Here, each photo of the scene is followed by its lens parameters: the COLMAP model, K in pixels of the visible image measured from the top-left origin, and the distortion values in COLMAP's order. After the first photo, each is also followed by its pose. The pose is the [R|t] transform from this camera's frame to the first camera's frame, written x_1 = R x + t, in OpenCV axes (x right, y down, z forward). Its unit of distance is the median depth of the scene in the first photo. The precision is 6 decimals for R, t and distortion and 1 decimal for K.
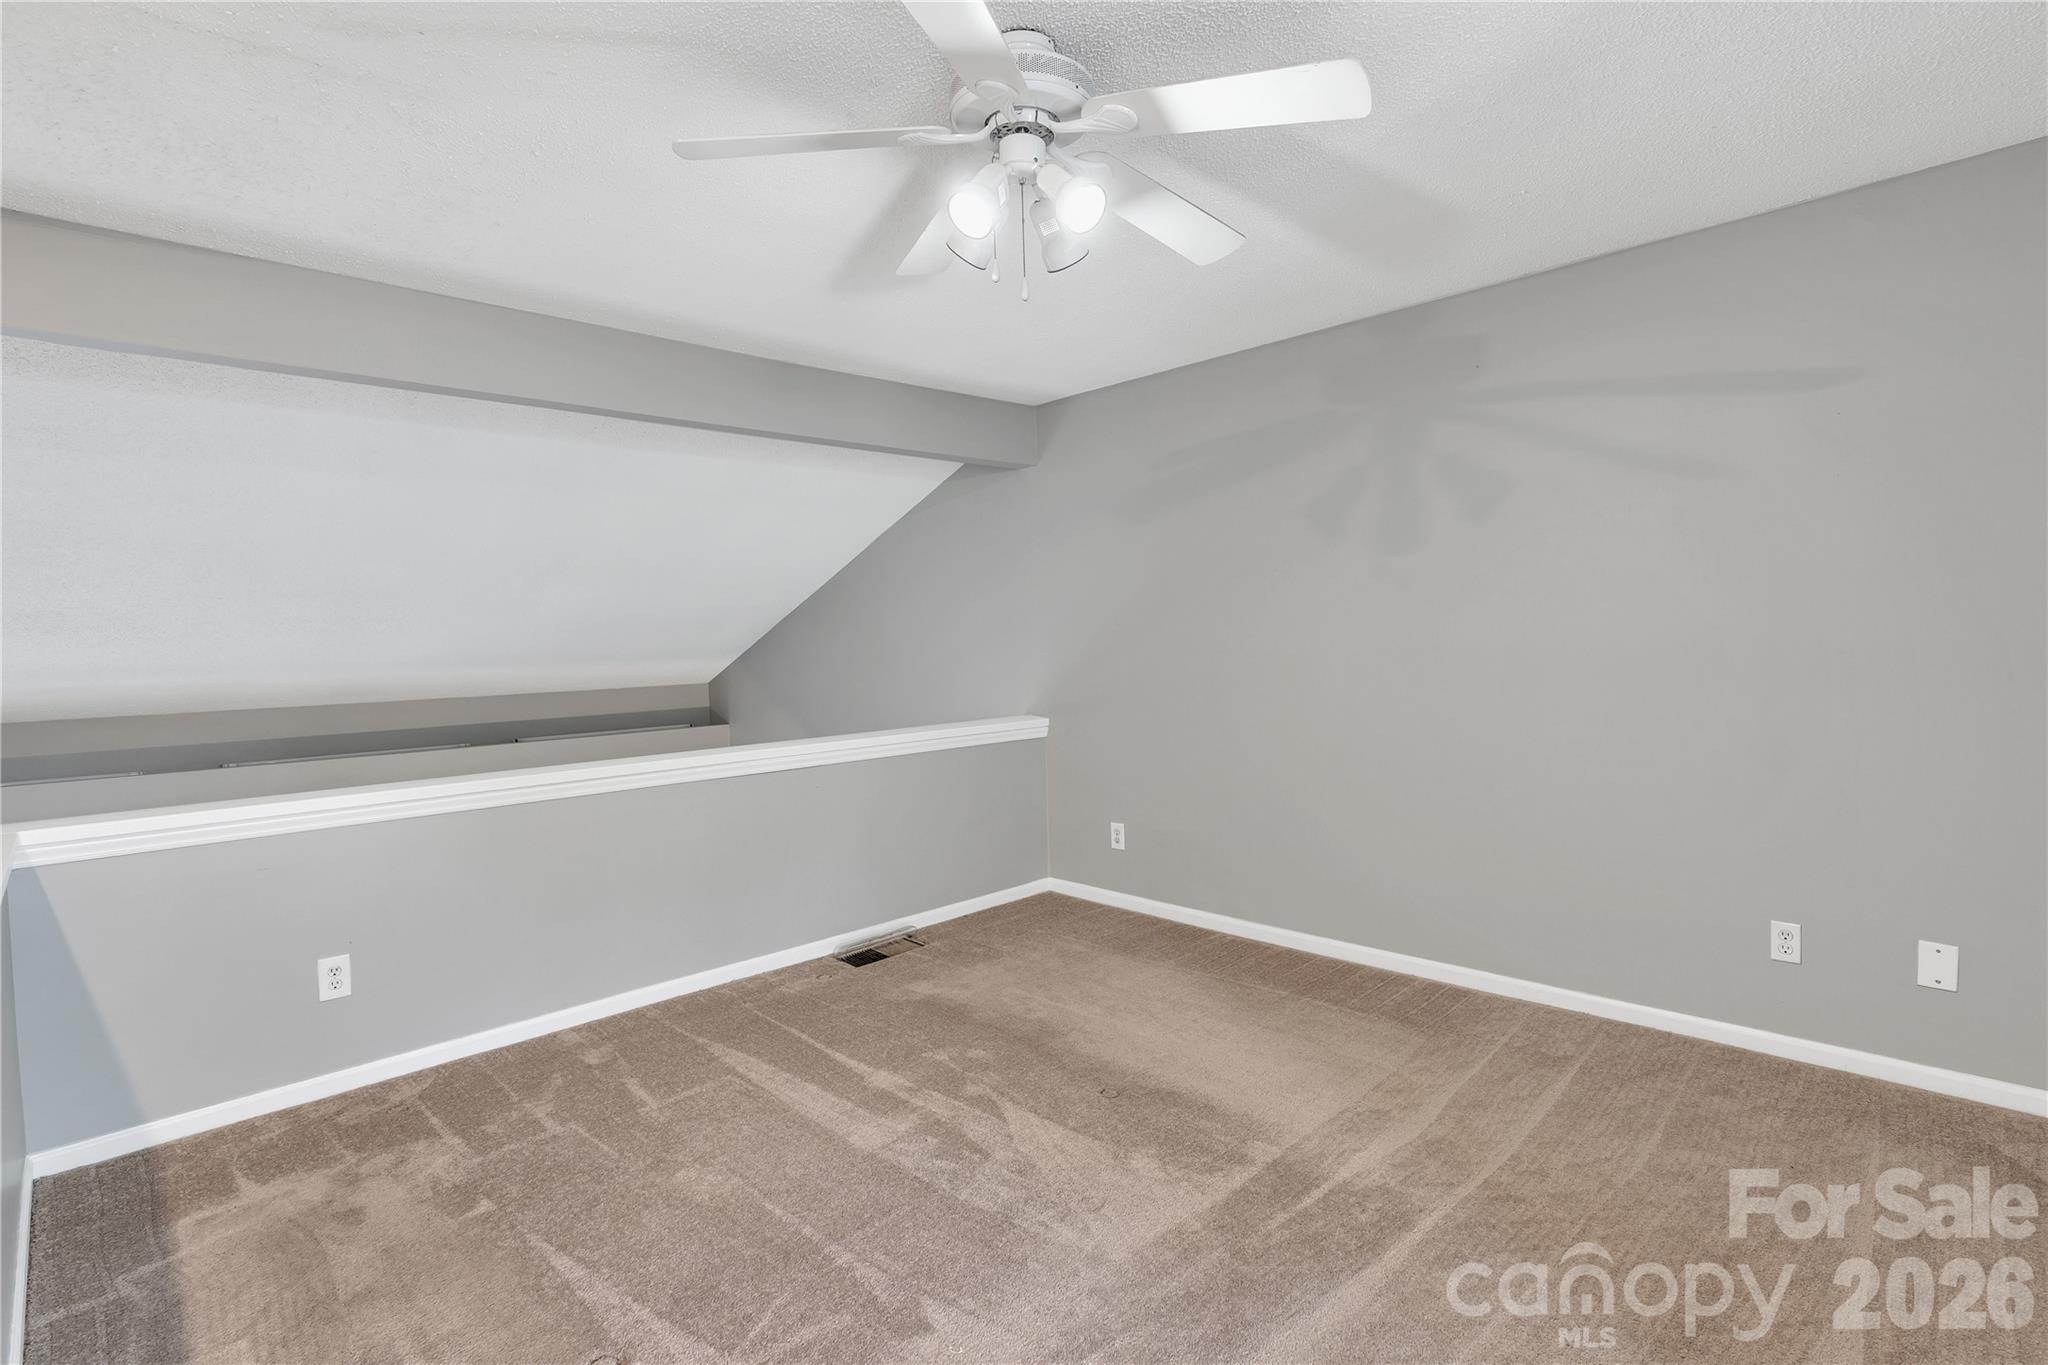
lens RADIAL K [[1015.1, 0, 1025.3], [0, 1015.1, 677.4], [0, 0, 1]] dist [-0.003496, -0.000851]
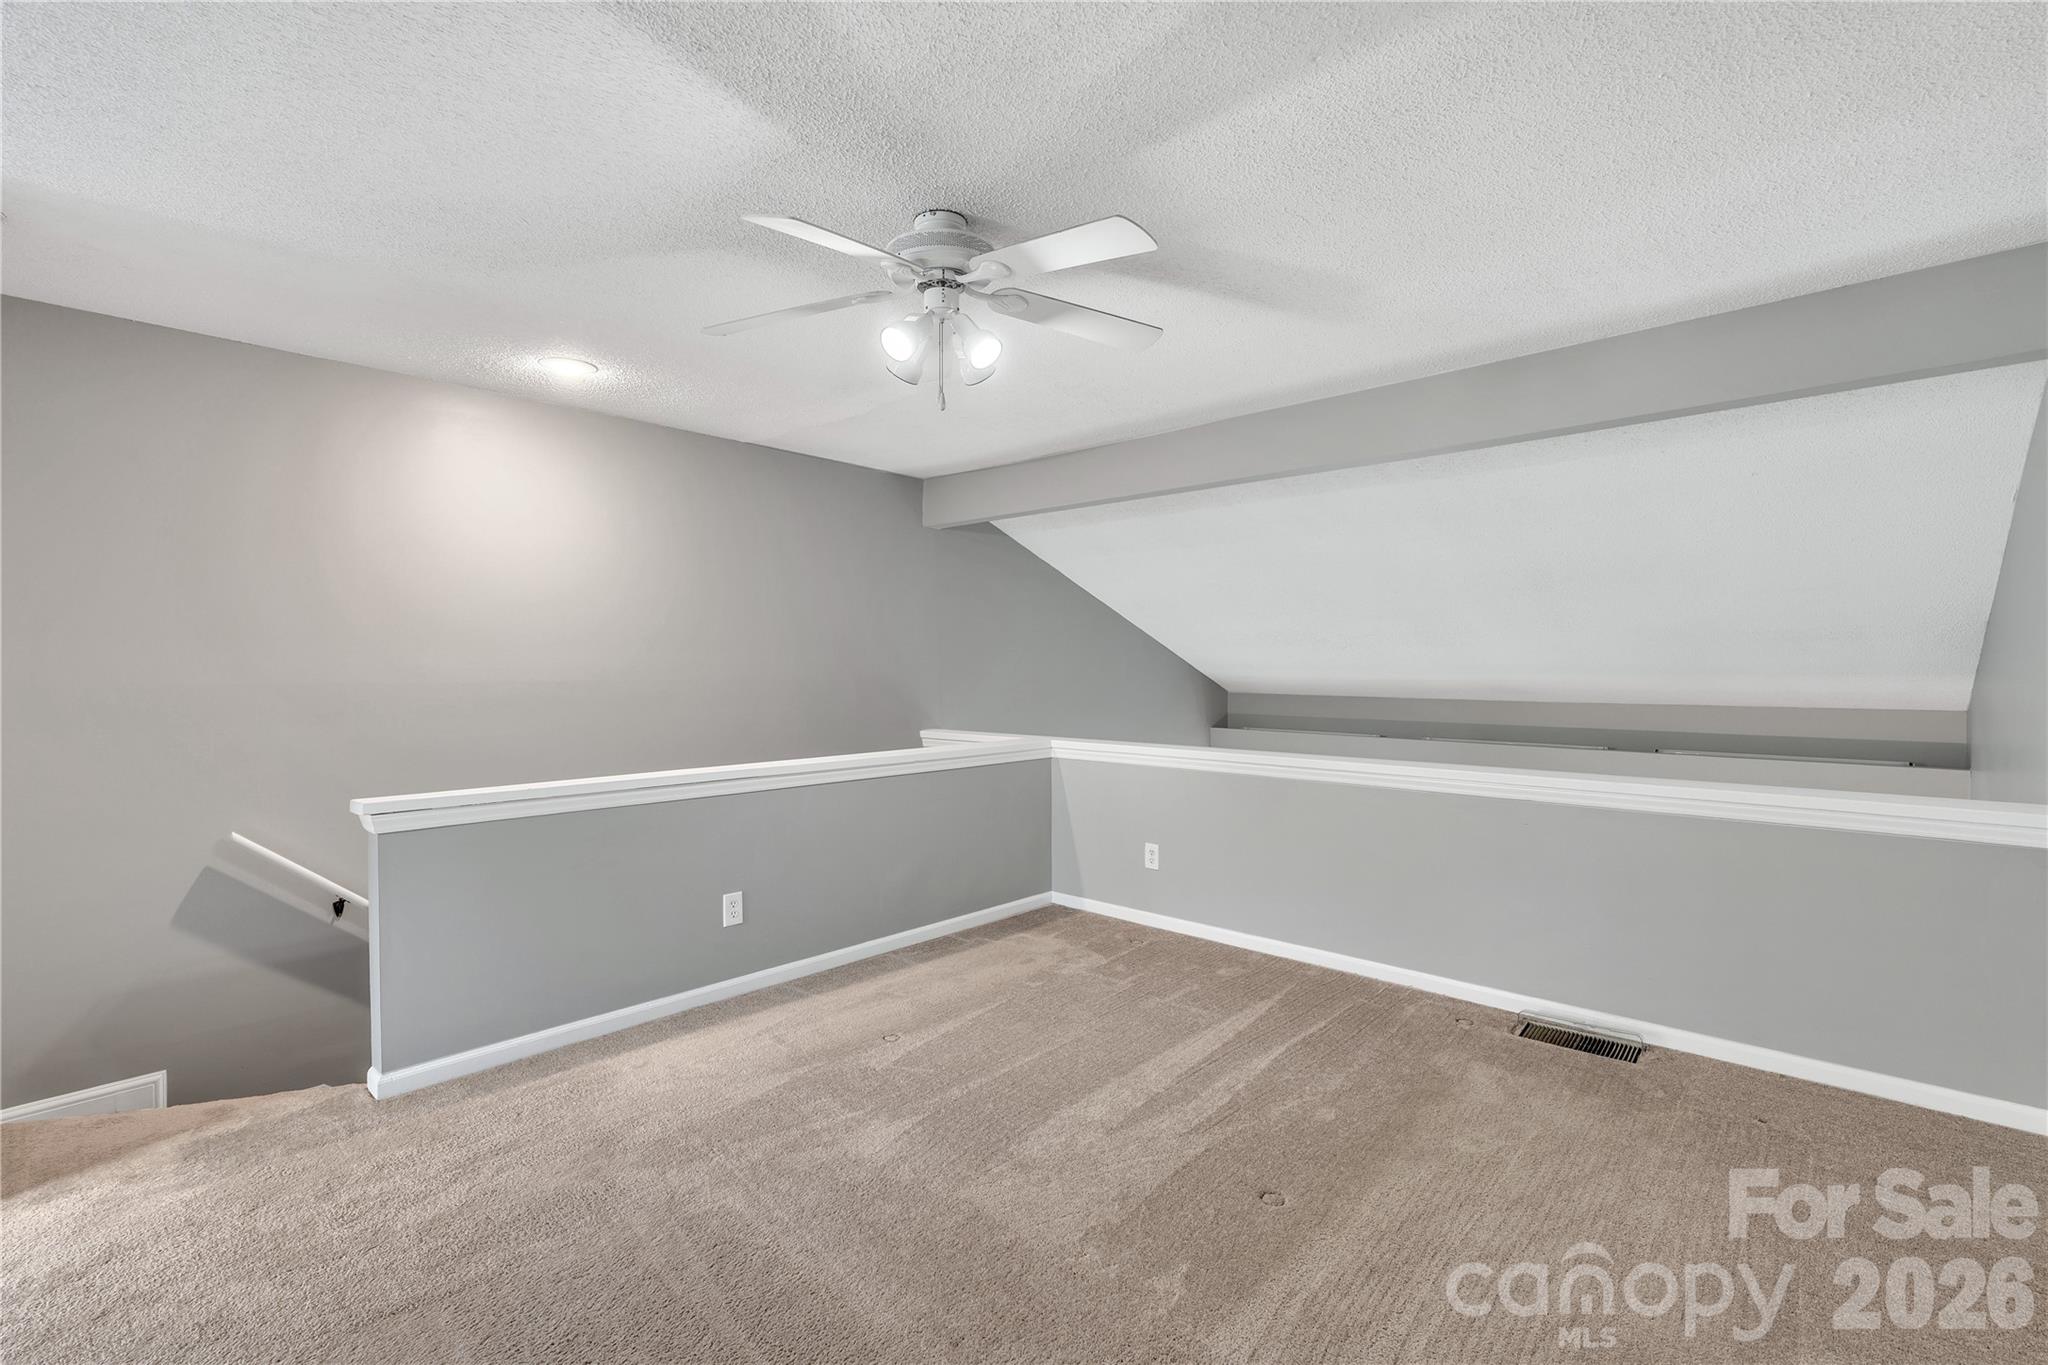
lens RADIAL K [[938.3, 0, 1025.4], [0, 938.3, 675.7], [0, 0, 1]] dist [-0.000937, -0.000086]
pose [[0.012769, 0.041949, -0.999038, 0.799227], [-0.035981, 0.998492, 0.041466, -0.054083], [0.999271, 0.035417, 0.014259, 0.717352]]
